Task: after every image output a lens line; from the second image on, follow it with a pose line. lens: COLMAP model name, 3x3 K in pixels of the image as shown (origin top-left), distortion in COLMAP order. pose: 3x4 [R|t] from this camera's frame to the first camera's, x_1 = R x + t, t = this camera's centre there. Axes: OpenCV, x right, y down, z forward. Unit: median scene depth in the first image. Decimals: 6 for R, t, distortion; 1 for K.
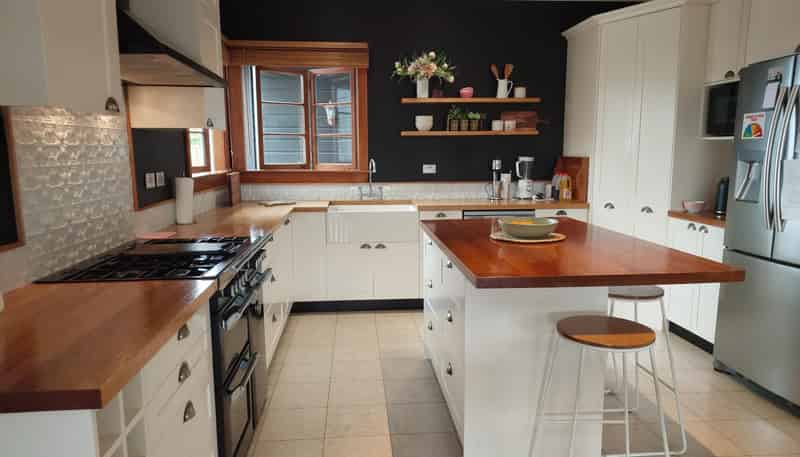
lens RADIAL K [[545.5, 0, 390.5], [0, 545.5, 227.0], [0, 0, 1]] dist [0.104577, -0.131445]
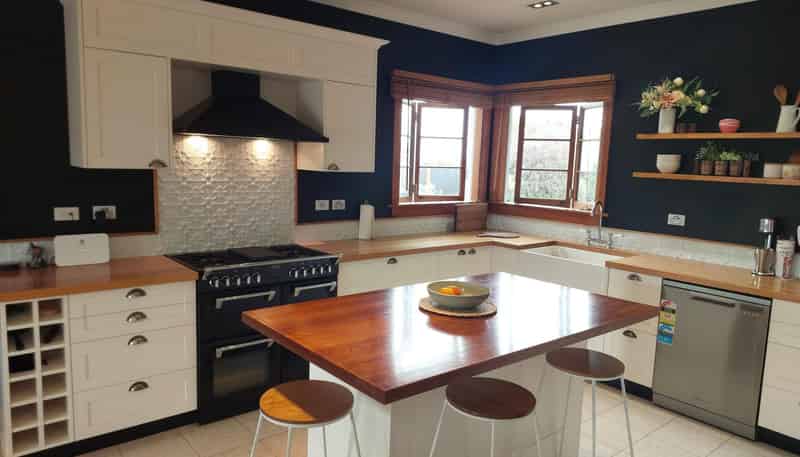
lens RADIAL K [[545.5, 0, 390.5], [0, 545.5, 227.0], [0, 0, 1]] dist [0.104577, -0.131445]
pose [[0.583211, 0.127551, -0.802244, 0.496188], [-0.149851, 0.987539, 0.048073, -0.075189], [0.798379, 0.092180, 0.595057, 0.191401]]
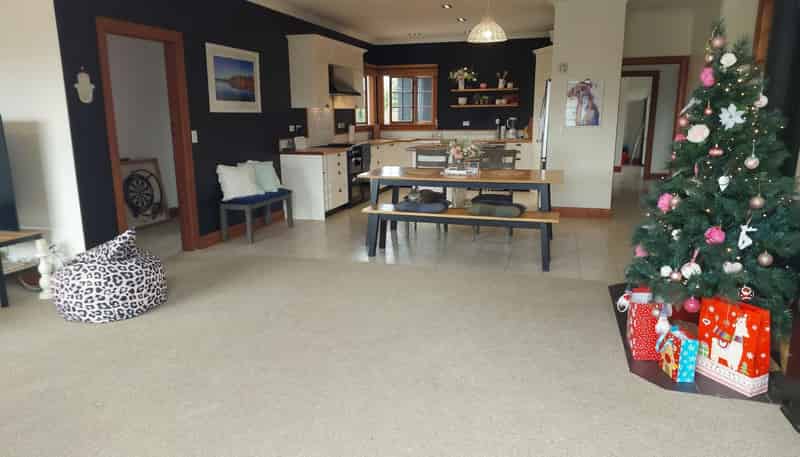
lens RADIAL K [[545.5, 0, 390.5], [0, 545.5, 227.0], [0, 0, 1]] dist [0.104577, -0.131445]
pose [[0.933119, 0.071662, -0.352354, 0.581290], [-0.046989, 0.995838, 0.078096, 0.139094], [0.356484, -0.056316, 0.932603, -1.089659]]
